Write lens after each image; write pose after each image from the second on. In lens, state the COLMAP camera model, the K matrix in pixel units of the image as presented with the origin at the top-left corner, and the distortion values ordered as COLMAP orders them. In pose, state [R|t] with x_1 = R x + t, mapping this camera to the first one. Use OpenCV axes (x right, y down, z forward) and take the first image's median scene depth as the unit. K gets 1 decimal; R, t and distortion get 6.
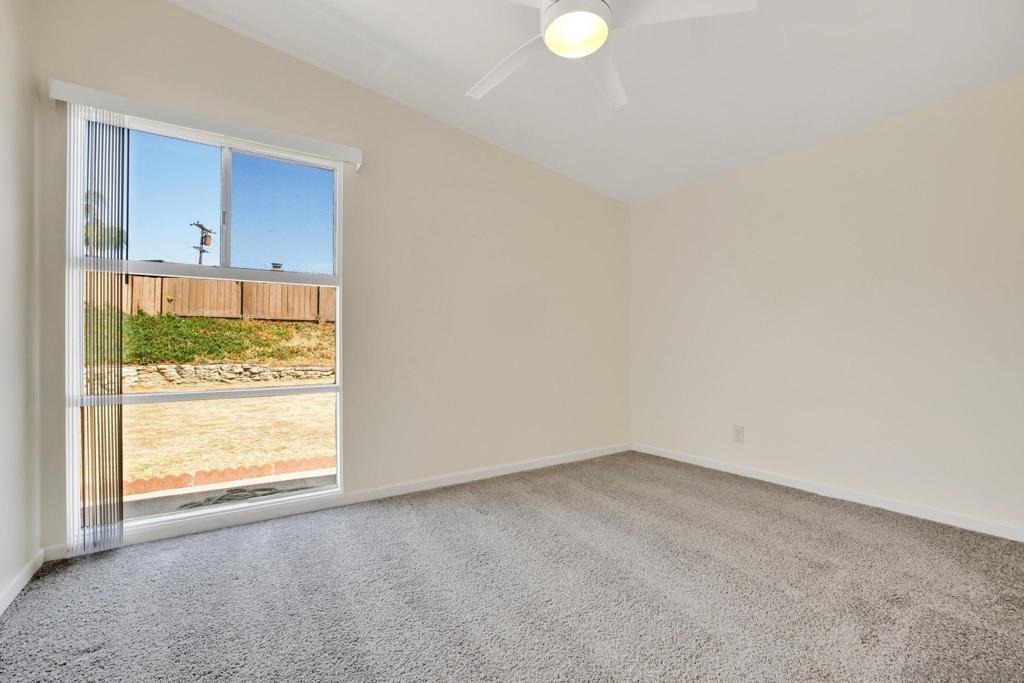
lens RADIAL K [[460.1, 0, 504.9], [0, 460.1, 341.9], [0, 0, 1]] dist [-0.060212, 0.031464]
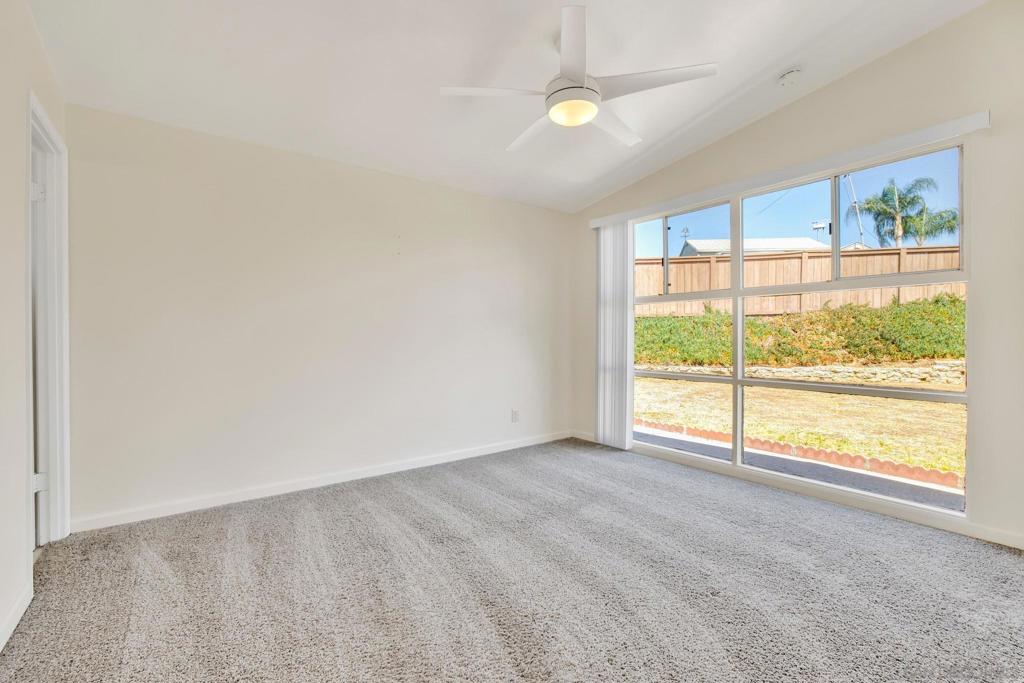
lens RADIAL K [[460.1, 0, 504.9], [0, 460.1, 341.9], [0, 0, 1]] dist [-0.060212, 0.031464]
pose [[0.059896, 0.024645, -0.997900, 0.438178], [0.013183, 0.999588, 0.025478, -0.017612], [0.998118, -0.014681, 0.059547, 0.191711]]
